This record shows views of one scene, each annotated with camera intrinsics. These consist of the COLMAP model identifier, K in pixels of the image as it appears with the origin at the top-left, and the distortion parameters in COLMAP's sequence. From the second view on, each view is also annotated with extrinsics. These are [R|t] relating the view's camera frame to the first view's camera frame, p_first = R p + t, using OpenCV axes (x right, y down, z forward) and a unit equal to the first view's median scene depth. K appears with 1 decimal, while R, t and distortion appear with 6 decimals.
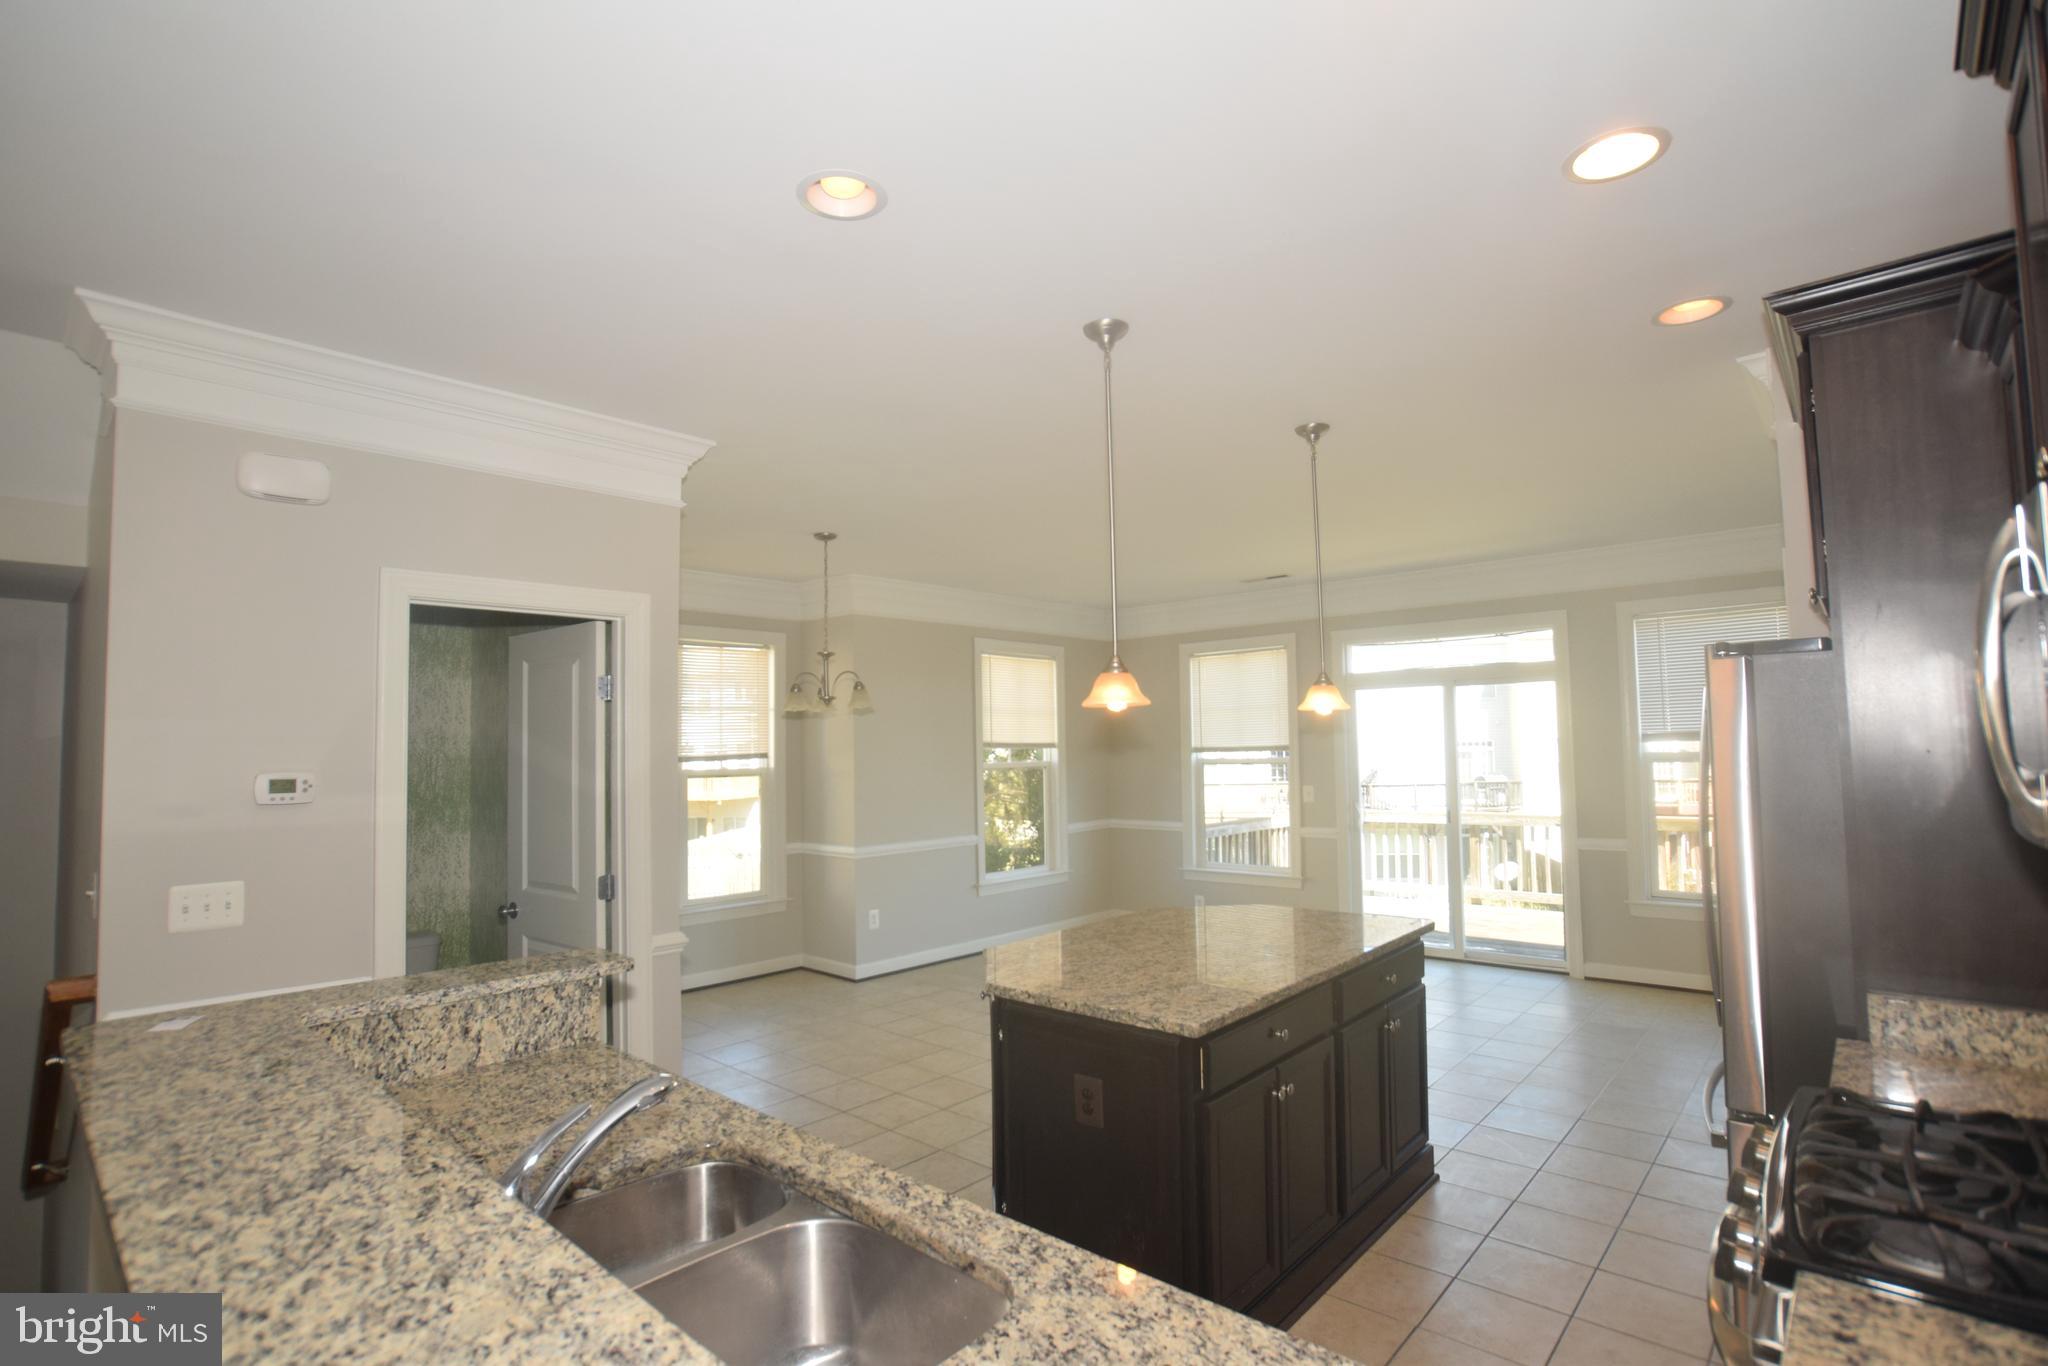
lens RADIAL K [[971.1, 0, 1008.5], [0, 971.1, 682.6], [0, 0, 1]] dist [-0.050399, 0.015130]
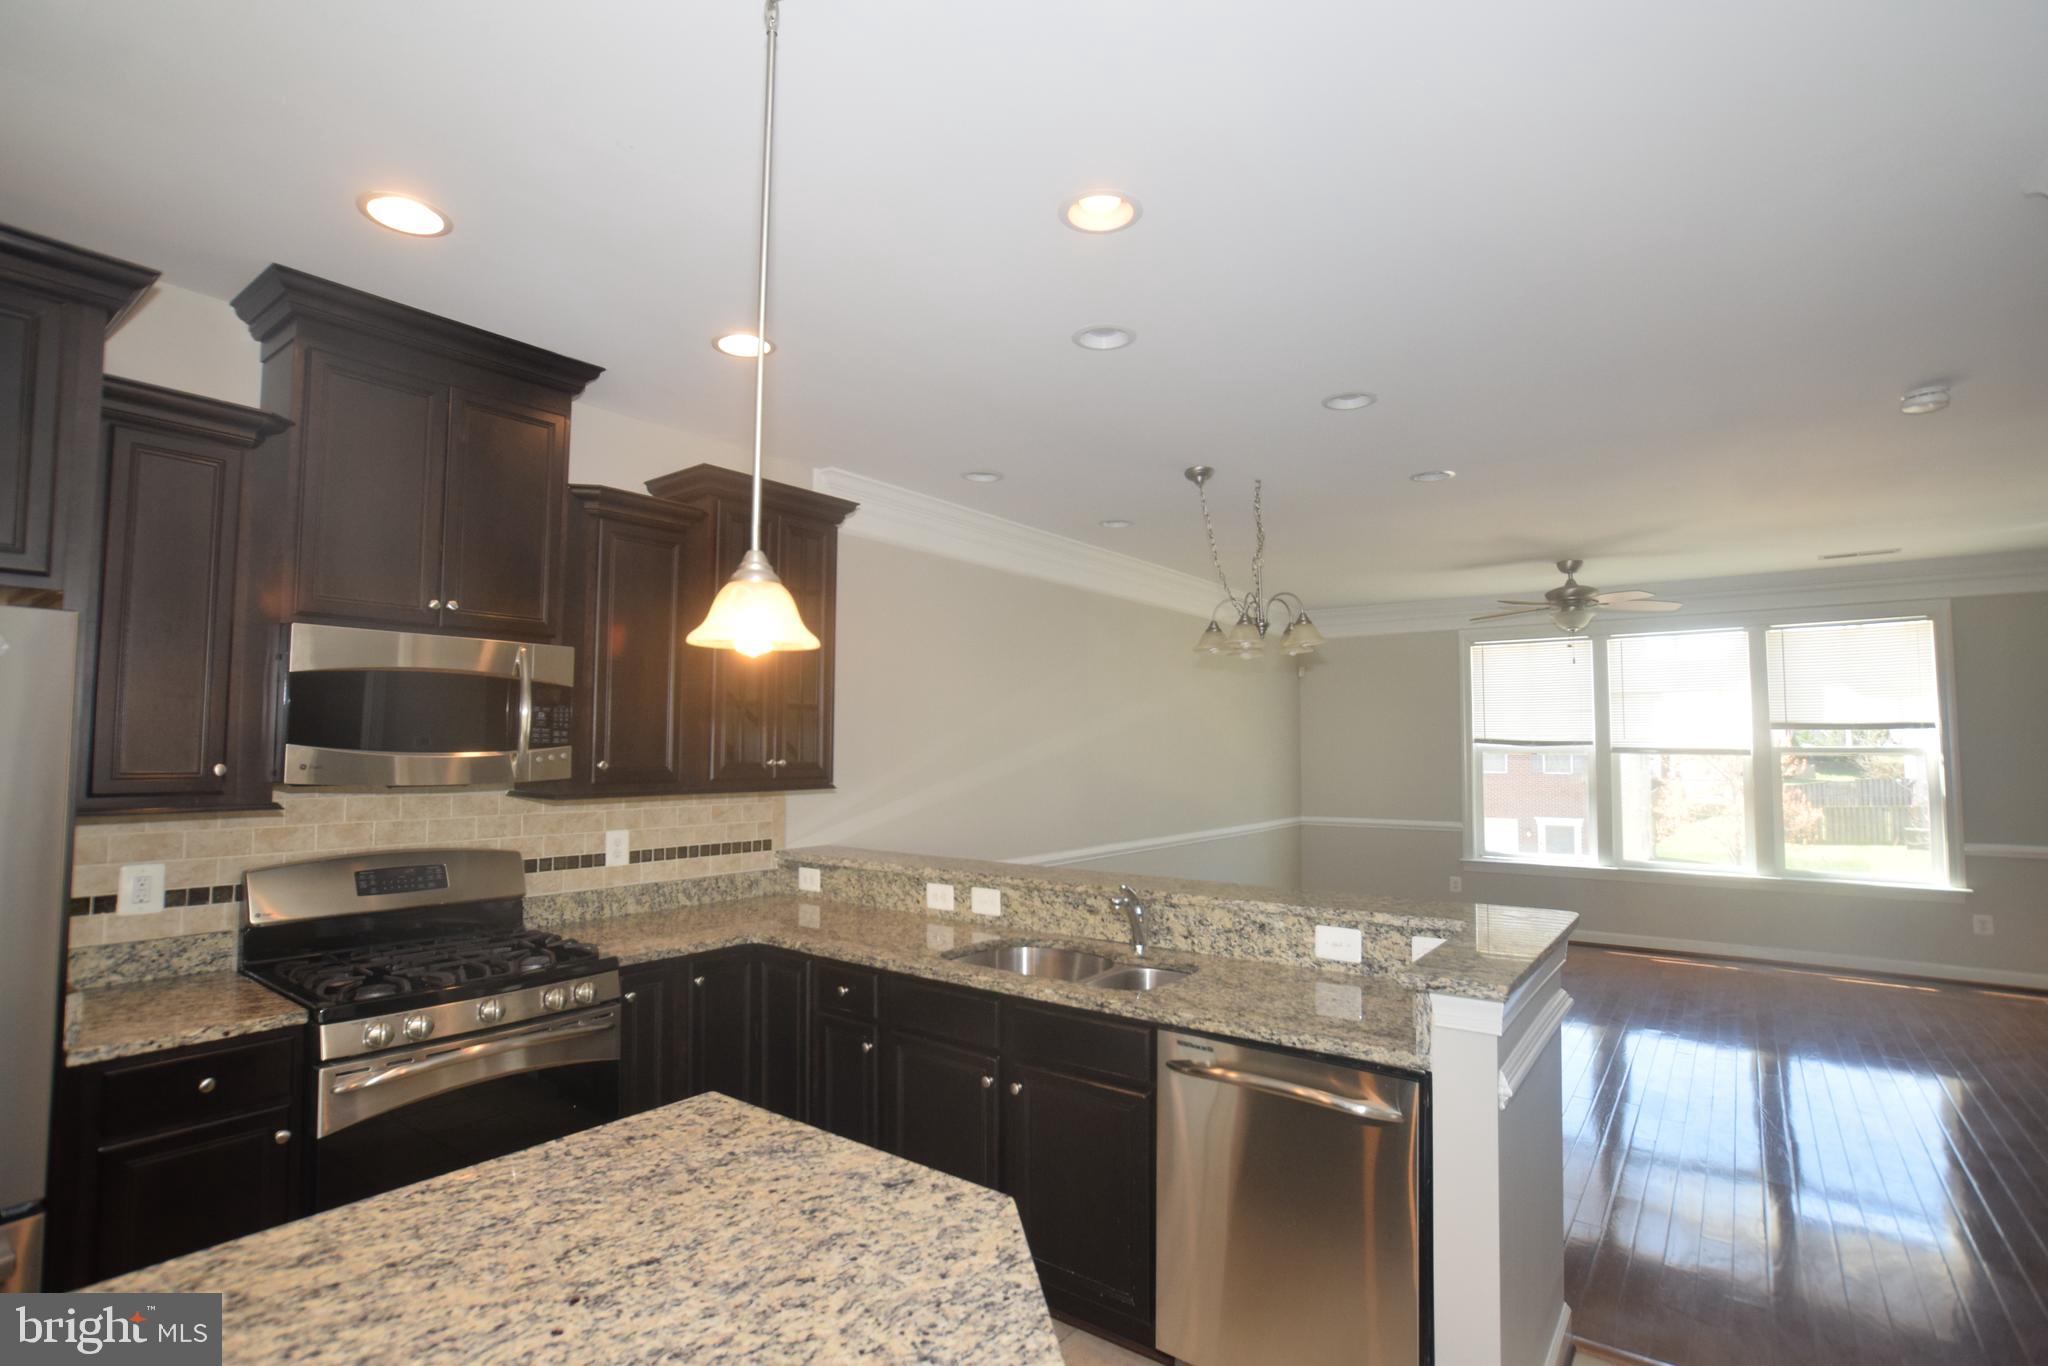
lens RADIAL K [[971.1, 0, 1005.0], [0, 971.1, 691.5], [0, 0, 1]] dist [-0.050399, 0.015130]
pose [[-0.996606, 0.005536, -0.082138, 0.013614], [0.015901, 0.991892, -0.126081, 0.081386], [0.080774, -0.126960, -0.988614, 1.071476]]
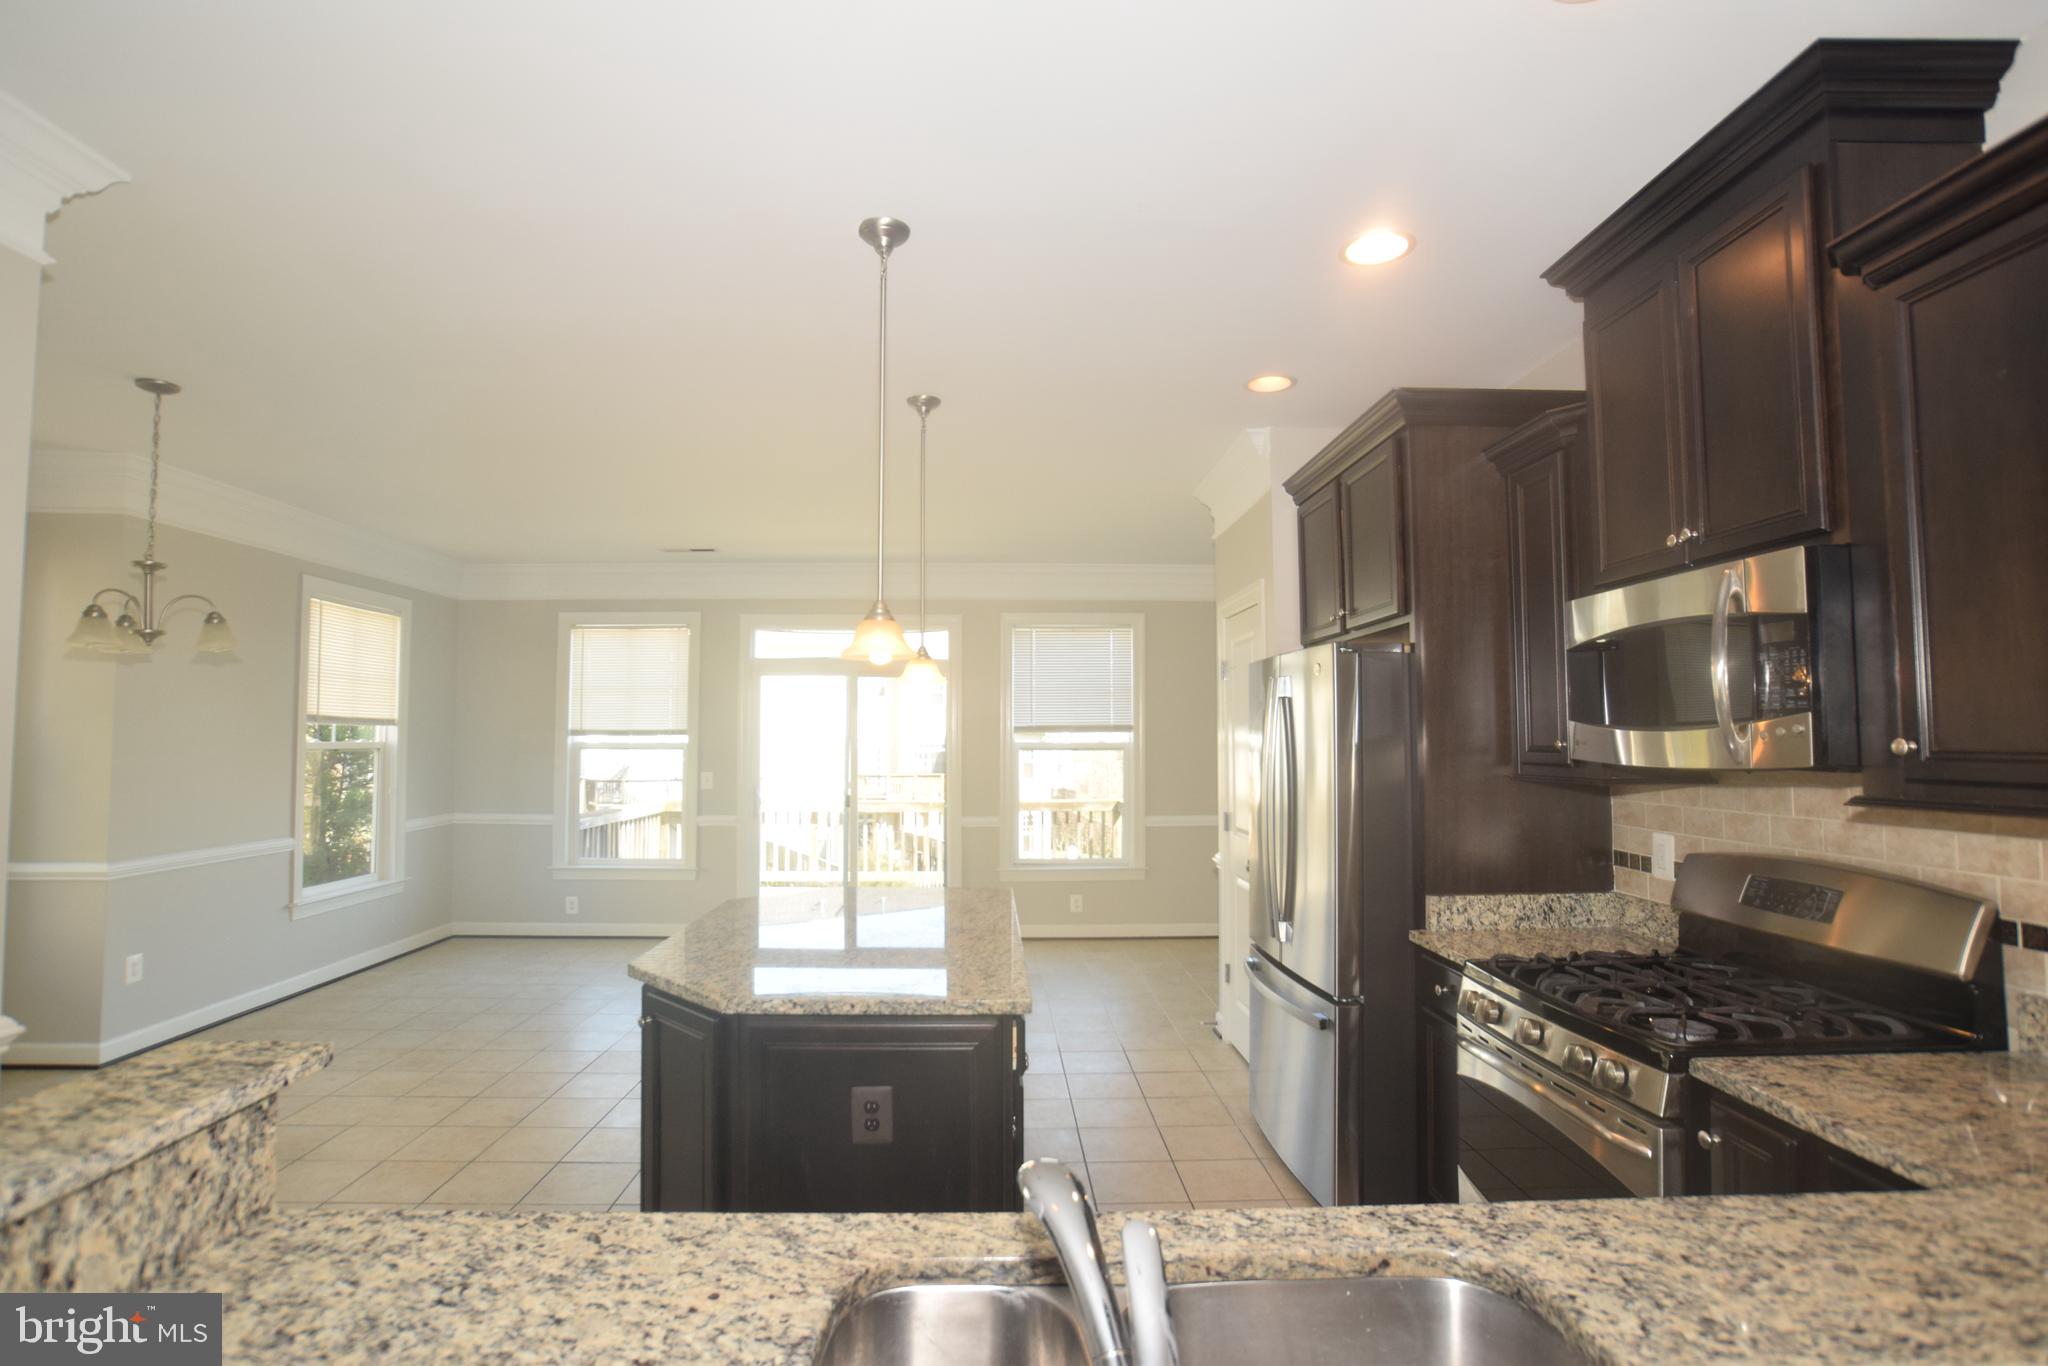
lens RADIAL K [[971.1, 0, 1019.8], [0, 971.1, 691.6], [0, 0, 1]] dist [-0.050399, 0.015130]
pose [[0.721377, 0.049978, 0.690737, -0.285942], [-0.059732, 0.998166, -0.009840, 0.038572], [-0.689962, -0.034161, 0.723039, 0.198455]]
